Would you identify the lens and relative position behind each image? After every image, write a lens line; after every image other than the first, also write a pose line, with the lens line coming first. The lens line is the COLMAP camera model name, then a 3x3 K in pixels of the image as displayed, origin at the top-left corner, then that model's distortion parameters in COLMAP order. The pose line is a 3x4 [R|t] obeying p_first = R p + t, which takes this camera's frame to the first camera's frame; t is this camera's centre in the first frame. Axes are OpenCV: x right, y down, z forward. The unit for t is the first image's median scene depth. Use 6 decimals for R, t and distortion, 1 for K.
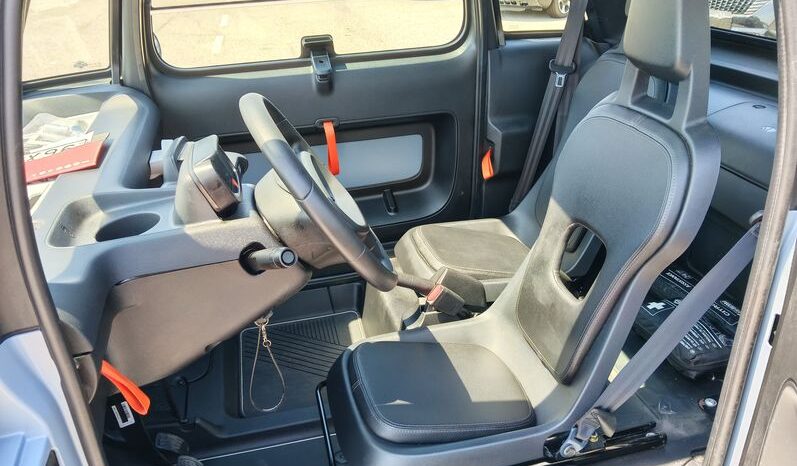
lens RADIAL K [[646.0, 0, 396.0], [0, 646.0, 233.8], [0, 0, 1]] dist [0.064072, -0.148549]
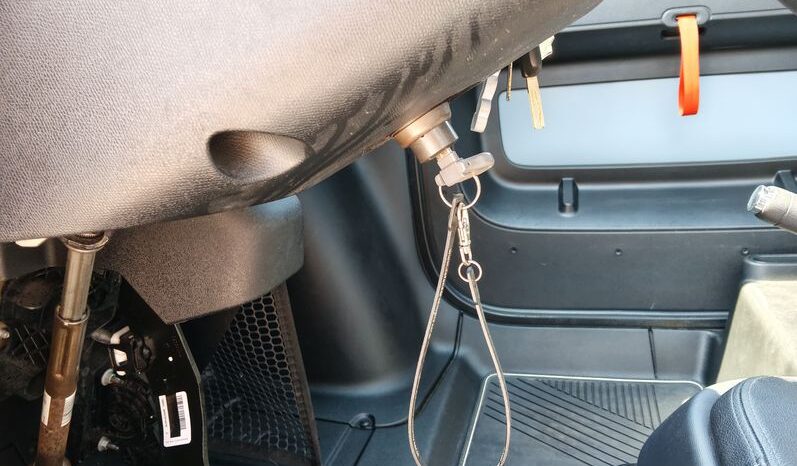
lens RADIAL K [[646.0, 0, 402.0], [0, 646.0, 236.7], [0, 0, 1]] dist [0.064072, -0.148549]
pose [[0.885779, 0.092855, -0.454724, -0.051651], [-0.172098, 0.975645, -0.136012, 0.128479], [0.431020, 0.198733, 0.880186, 0.437930]]
